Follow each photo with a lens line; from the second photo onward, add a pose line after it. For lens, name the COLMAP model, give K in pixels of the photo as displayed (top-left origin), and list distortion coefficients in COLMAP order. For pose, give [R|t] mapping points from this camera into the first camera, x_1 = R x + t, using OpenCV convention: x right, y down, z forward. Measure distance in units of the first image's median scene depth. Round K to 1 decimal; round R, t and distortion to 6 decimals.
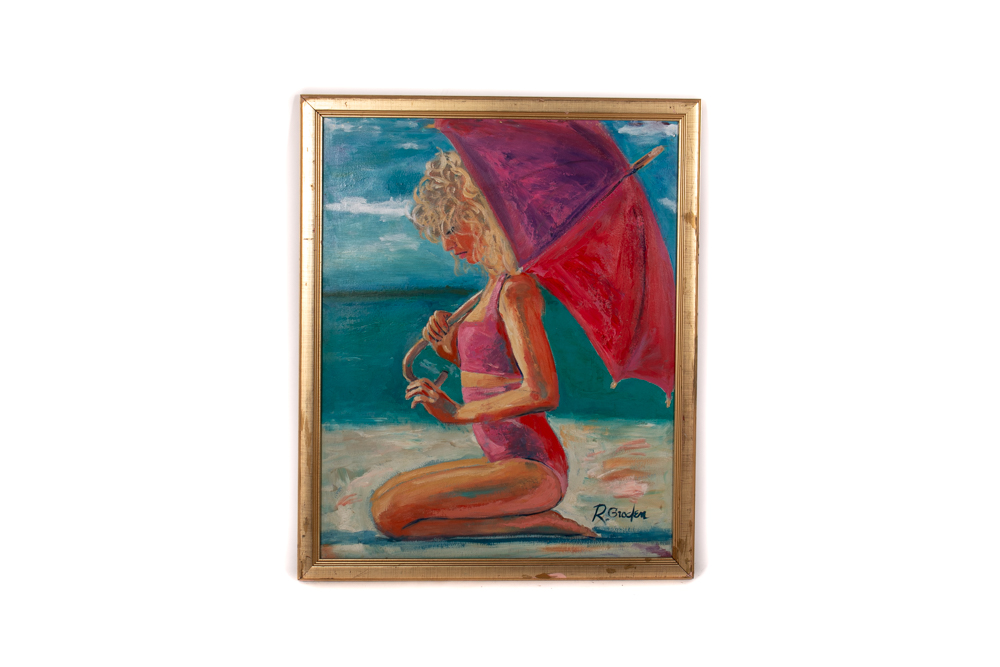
lens RADIAL K [[1723.2, 0, 500.7], [0, 1723.2, 333.1], [0, 0, 1]] dist [-0.206036, 0.000000]
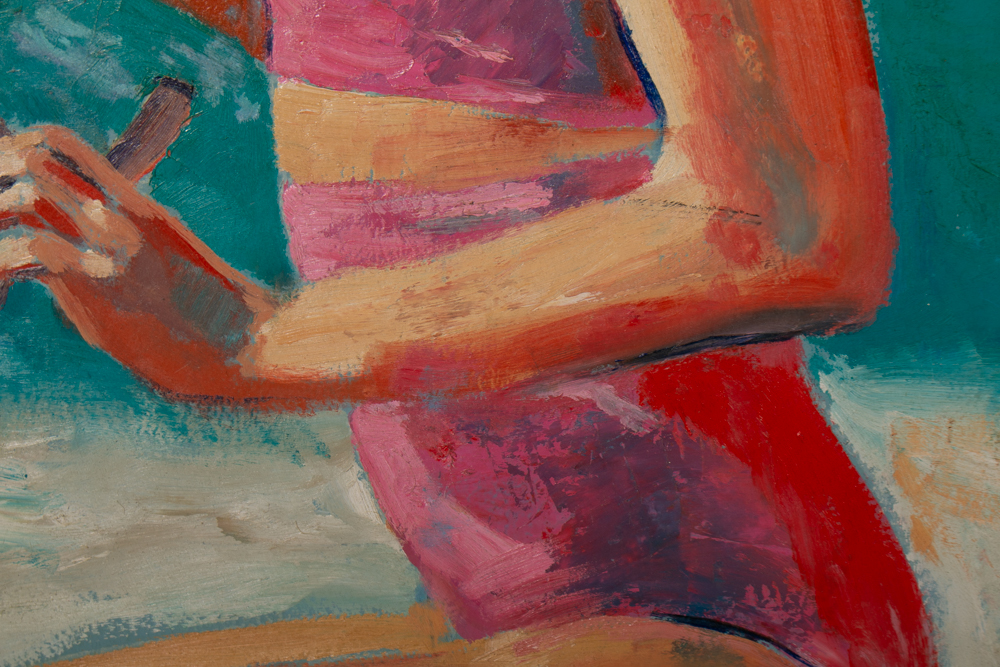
lens RADIAL K [[2529.2, 0, 499.3], [0, 2529.2, 335.4], [0, 0, 1]] dist [0.075578, 0.000000]
pose [[0.998928, 0.003593, -0.046144, 0.008734], [0.001705, 0.993450, 0.114258, 0.018602], [0.046252, -0.114214, 0.992379, 0.764098]]
